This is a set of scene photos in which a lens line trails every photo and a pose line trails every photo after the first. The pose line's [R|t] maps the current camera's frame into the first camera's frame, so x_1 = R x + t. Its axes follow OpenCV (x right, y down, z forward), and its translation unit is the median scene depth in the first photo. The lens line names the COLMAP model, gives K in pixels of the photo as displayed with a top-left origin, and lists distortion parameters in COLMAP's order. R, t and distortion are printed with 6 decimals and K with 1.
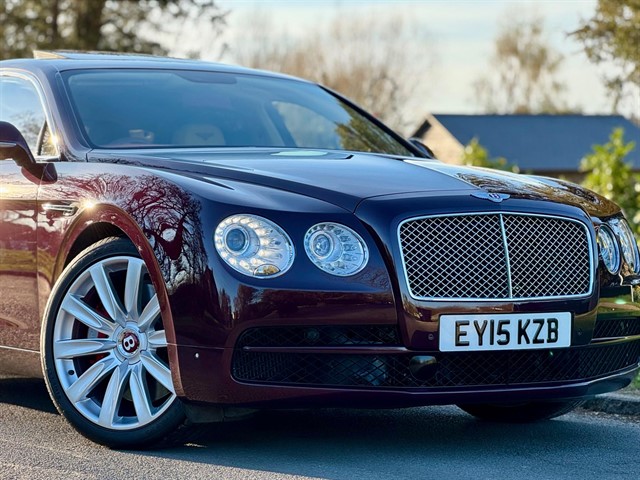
lens RADIAL K [[2175.0, 0, 320.0], [0, 2175.0, 240.0], [0, 0, 1]] dist [0.002298, 2.727916]
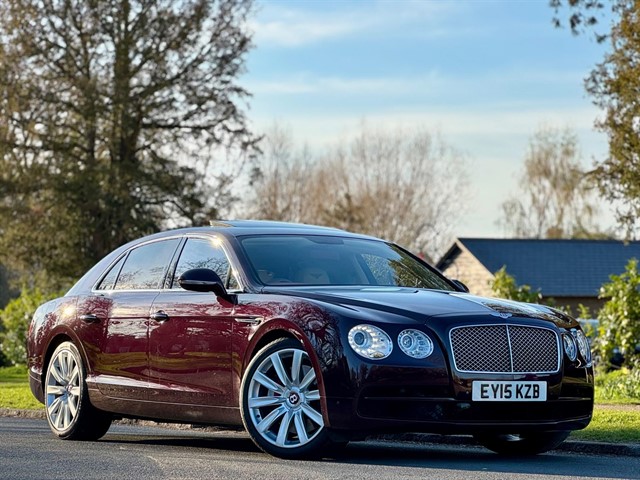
lens RADIAL K [[2175.0, 0, 320.0], [0, 2175.0, 240.0], [0, 0, 1]] dist [0.002298, 2.727916]
pose [[0.999897, 0.005802, -0.013142, -0.045889], [-0.006543, 0.998351, -0.057024, 0.020491], [0.012790, 0.057104, 0.998286, -0.768000]]
